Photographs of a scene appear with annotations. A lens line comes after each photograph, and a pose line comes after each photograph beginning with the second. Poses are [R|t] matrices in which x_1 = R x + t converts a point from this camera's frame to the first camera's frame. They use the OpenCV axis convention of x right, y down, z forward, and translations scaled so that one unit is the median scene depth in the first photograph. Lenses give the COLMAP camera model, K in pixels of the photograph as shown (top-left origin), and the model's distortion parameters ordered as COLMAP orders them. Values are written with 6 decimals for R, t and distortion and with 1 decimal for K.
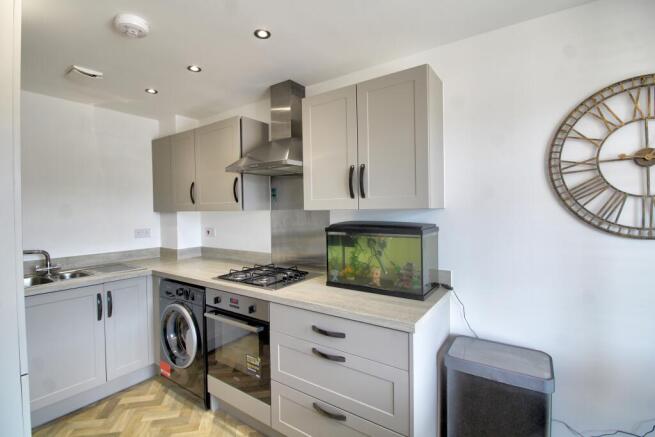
lens RADIAL K [[305.9, 0, 323.8], [0, 305.9, 212.4], [0, 0, 1]] dist [0.000915, -0.013714]
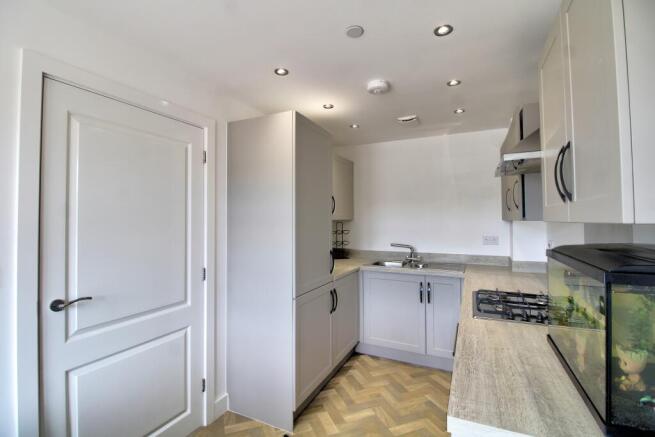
lens RADIAL K [[305.9, 0, 323.8], [0, 305.9, 212.4], [0, 0, 1]] dist [0.000915, -0.013714]
pose [[0.147887, -0.010034, -0.988953, 0.486566], [-0.010088, 0.999881, -0.011654, -0.013477], [0.988953, 0.011699, 0.147768, 0.379575]]
